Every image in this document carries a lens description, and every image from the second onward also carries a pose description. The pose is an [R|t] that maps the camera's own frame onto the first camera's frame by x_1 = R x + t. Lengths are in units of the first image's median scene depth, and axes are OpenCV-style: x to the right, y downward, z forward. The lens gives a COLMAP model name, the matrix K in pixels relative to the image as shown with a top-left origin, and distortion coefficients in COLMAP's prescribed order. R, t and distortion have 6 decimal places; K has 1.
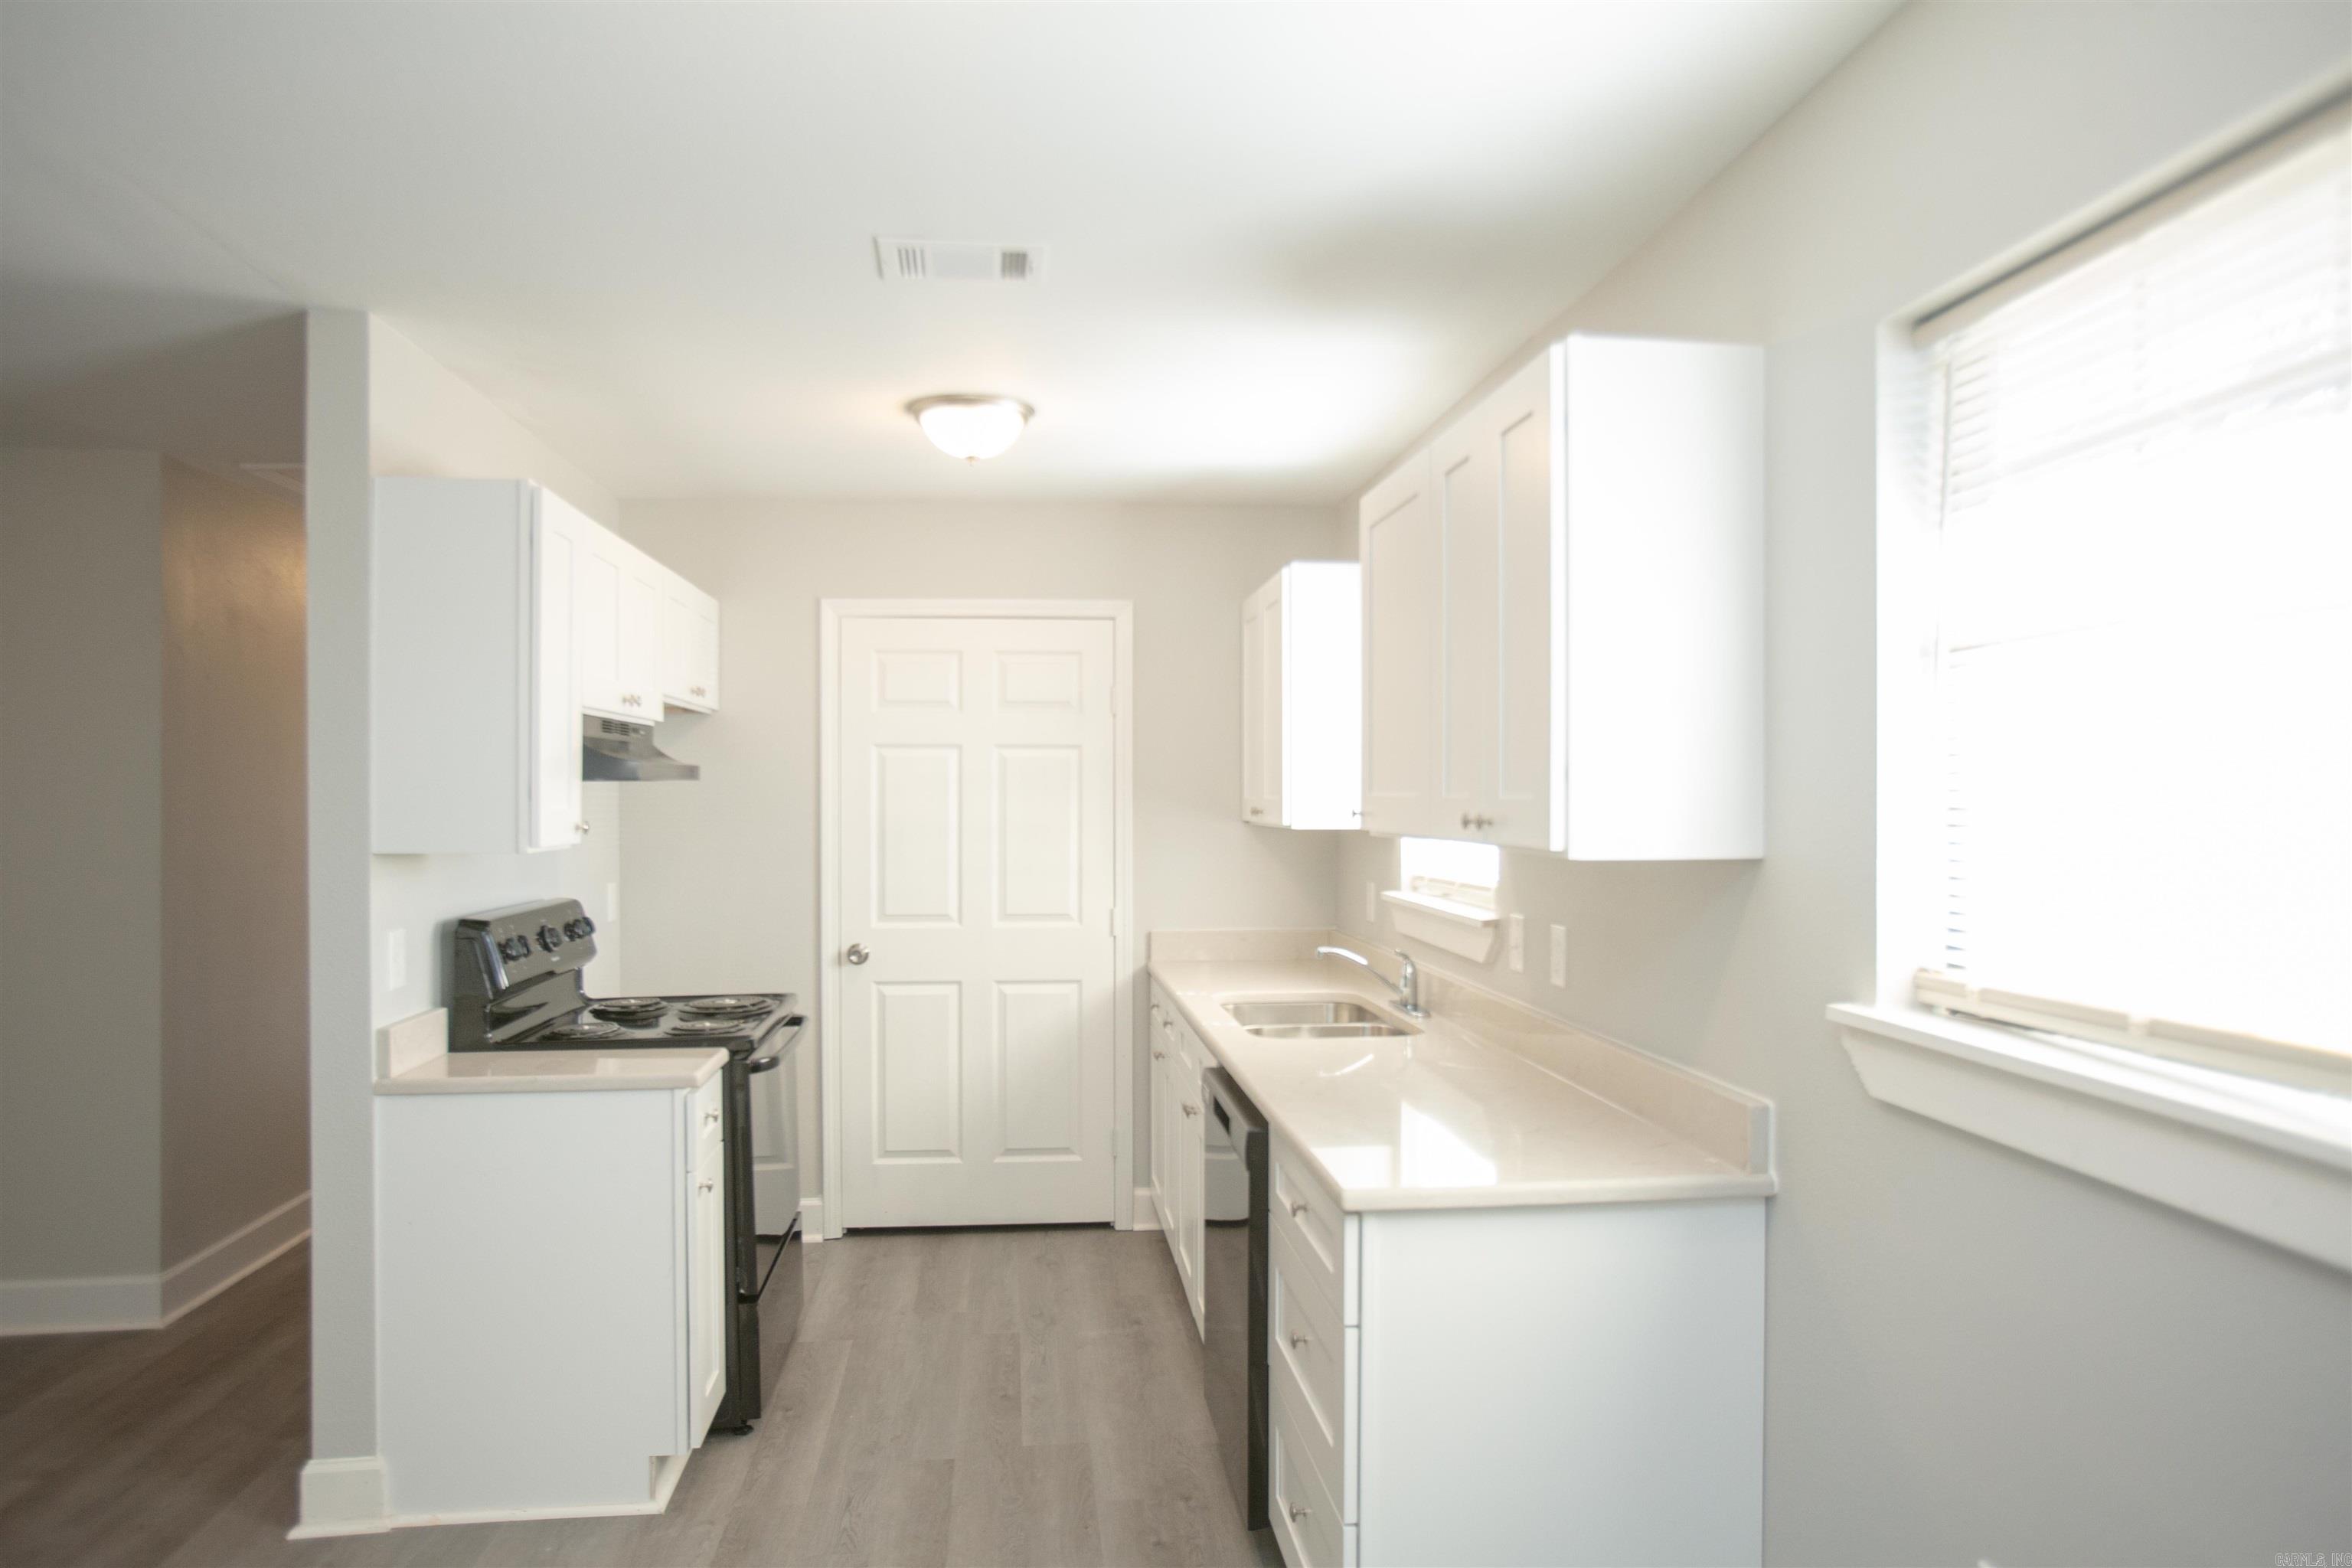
lens RADIAL K [[1442.6, 0, 1133.2], [0, 1442.6, 794.4], [0, 0, 1]] dist [-0.025909, 0.023767]
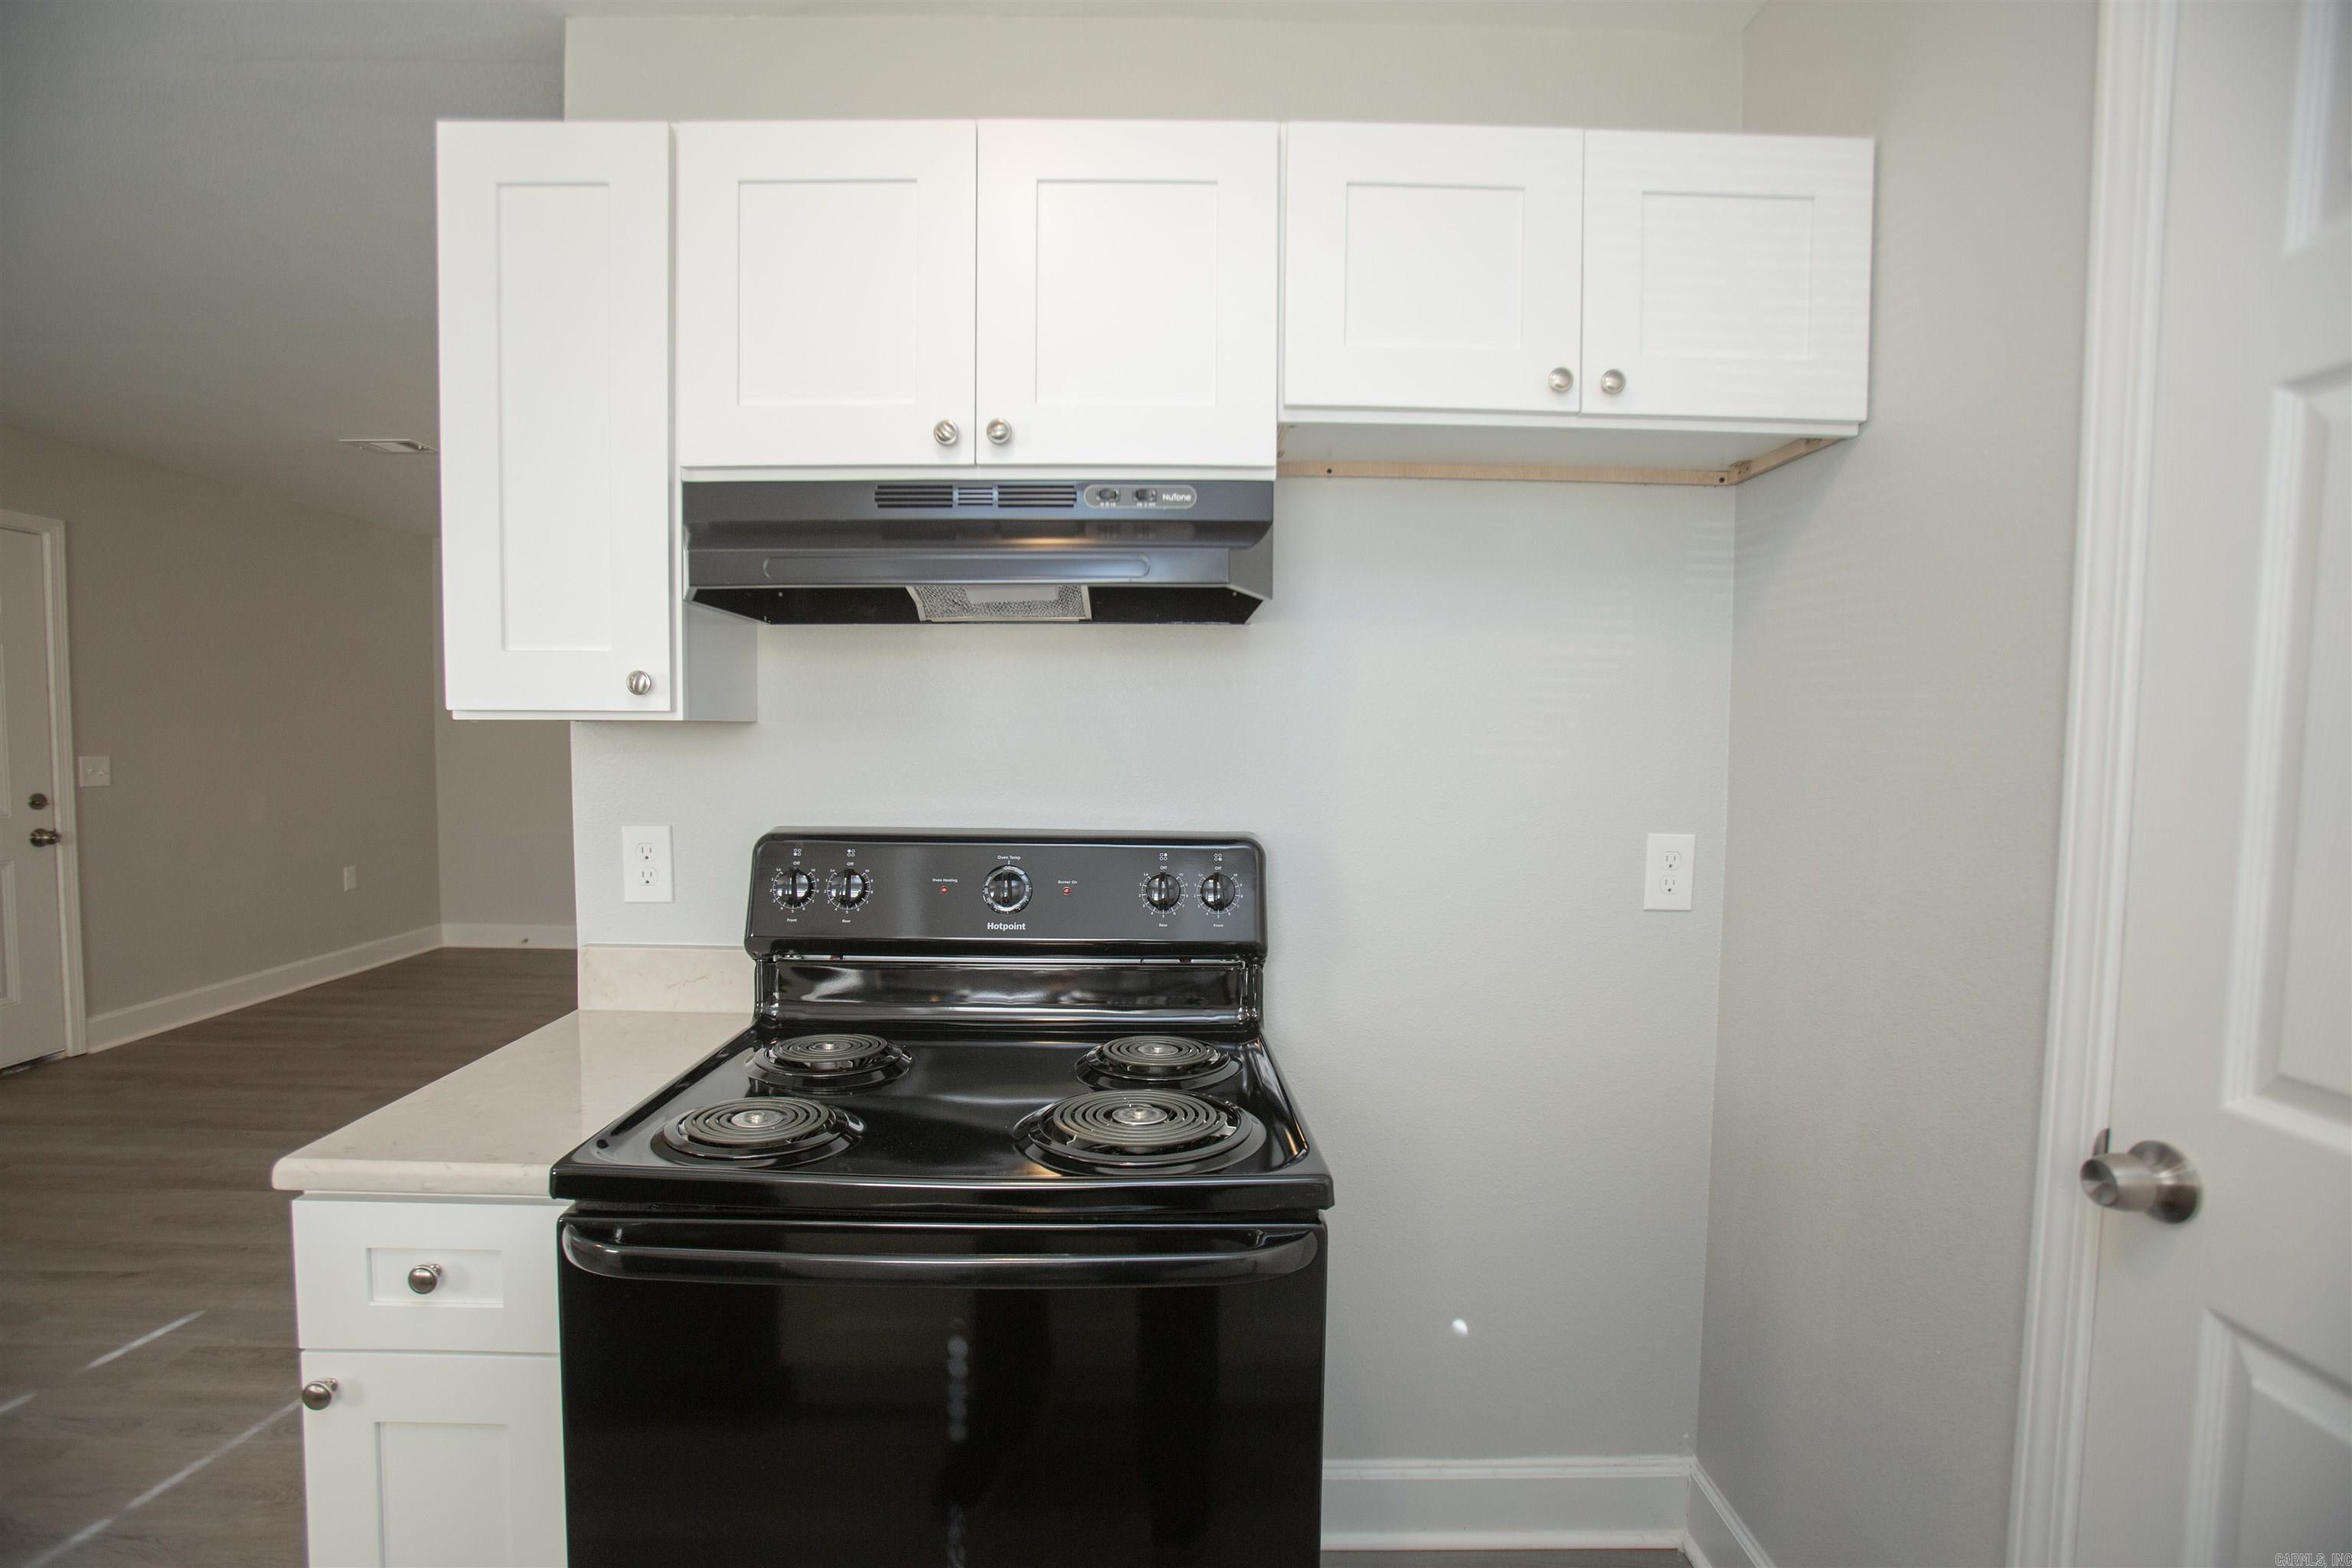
lens RADIAL K [[1084.3, 0, 1137.7], [0, 1084.3, 780.8], [0, 0, 1]] dist [-0.061858, 0.022288]
pose [[-0.080895, 0.051747, -0.995378, 0.021950], [-0.004175, 0.998625, 0.052255, 0.031831], [0.996714, 0.008383, -0.080567, 1.070612]]
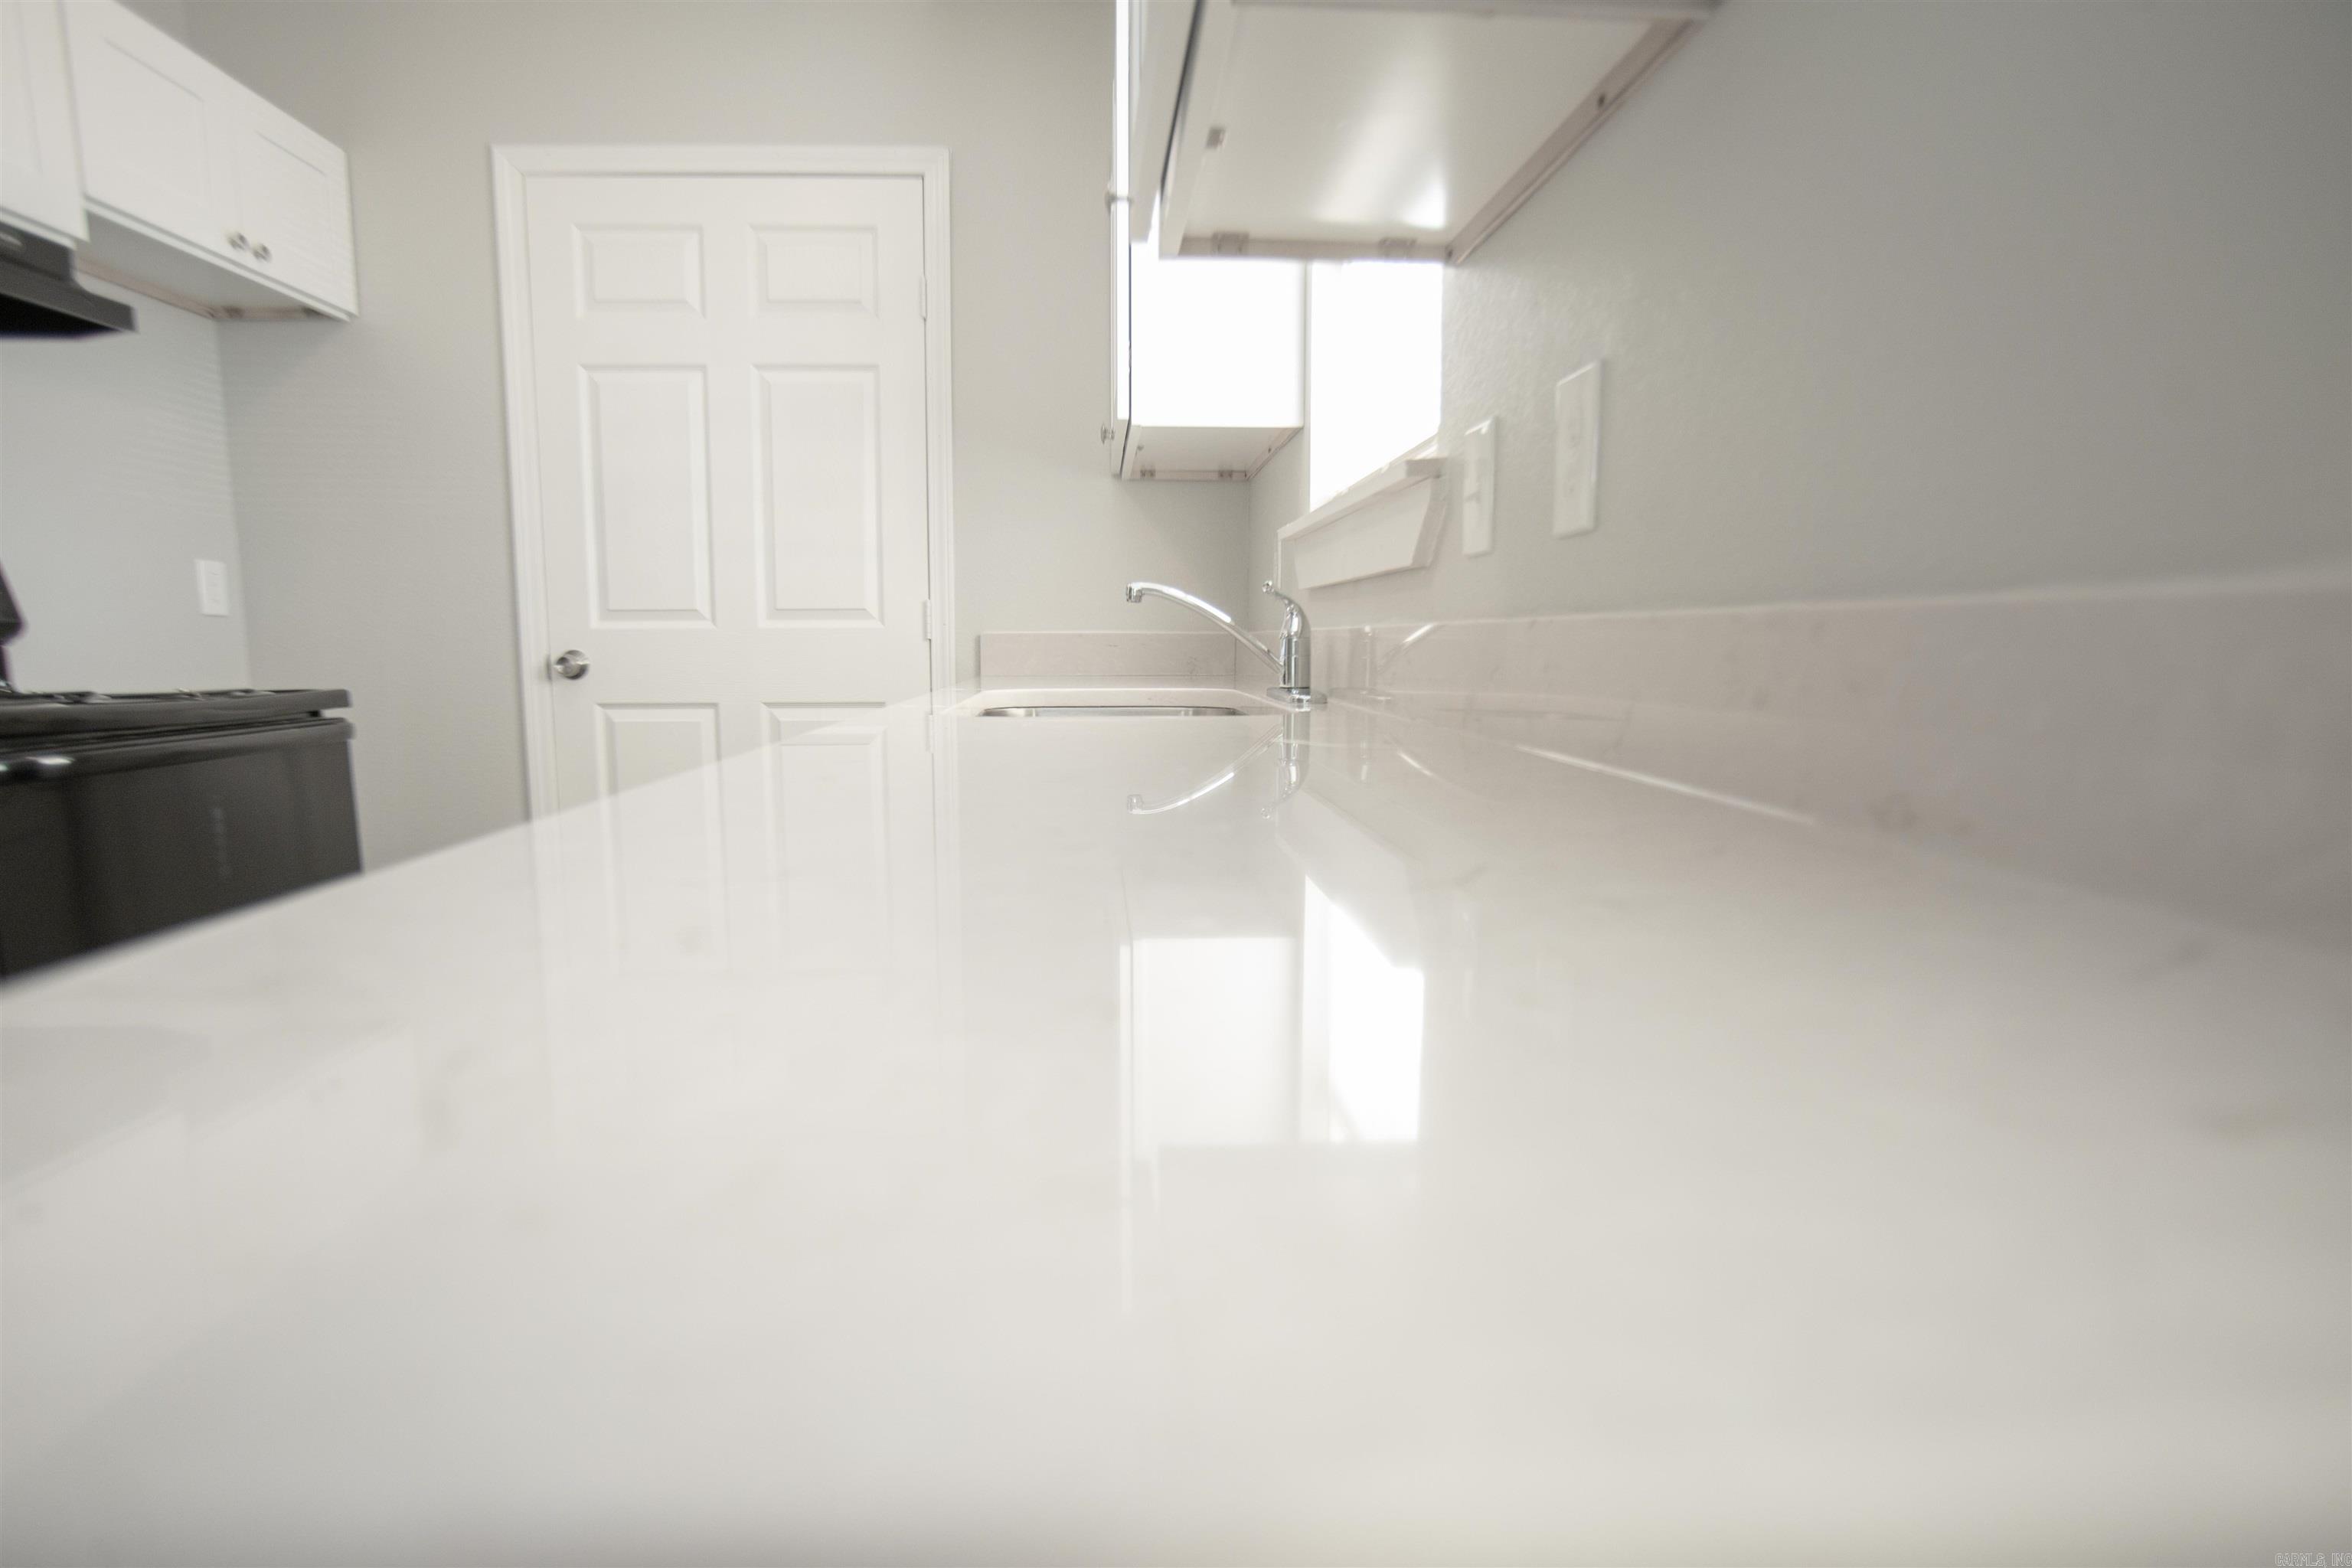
lens RADIAL K [[1219.1, 0, 1152.4], [0, 1219.1, 781.2], [0, 0, 1]] dist [-0.026988, 0.003083]
pose [[0.999385, 0.004013, -0.034847, 0.154395], [0.000091, 0.993135, 0.116971, 0.127238], [0.035077, -0.116903, 0.992524, 0.527147]]
